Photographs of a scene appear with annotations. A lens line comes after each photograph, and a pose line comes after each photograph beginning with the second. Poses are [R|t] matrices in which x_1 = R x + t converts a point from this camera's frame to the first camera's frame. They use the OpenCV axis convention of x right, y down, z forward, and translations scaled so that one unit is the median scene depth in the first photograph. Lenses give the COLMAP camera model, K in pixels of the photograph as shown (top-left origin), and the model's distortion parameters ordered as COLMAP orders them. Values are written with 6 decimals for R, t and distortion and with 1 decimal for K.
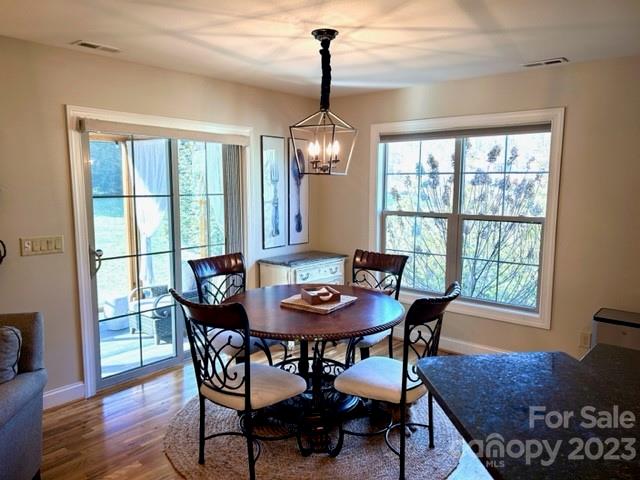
lens RADIAL K [[478.1, 0, 319.5], [0, 478.1, 244.5], [0, 0, 1]] dist [0.070691, -0.003620]
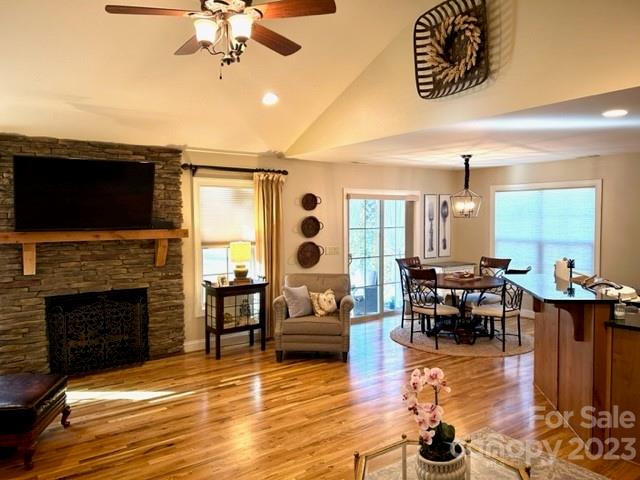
lens RADIAL K [[478.1, 0, 319.5], [0, 478.1, 244.5], [0, 0, 1]] dist [0.070691, -0.003620]
pose [[0.969680, 0.001789, -0.244372, -0.073986], [-0.018856, 0.997540, -0.067517, 0.100413], [0.243650, 0.070078, 0.967328, -0.932815]]
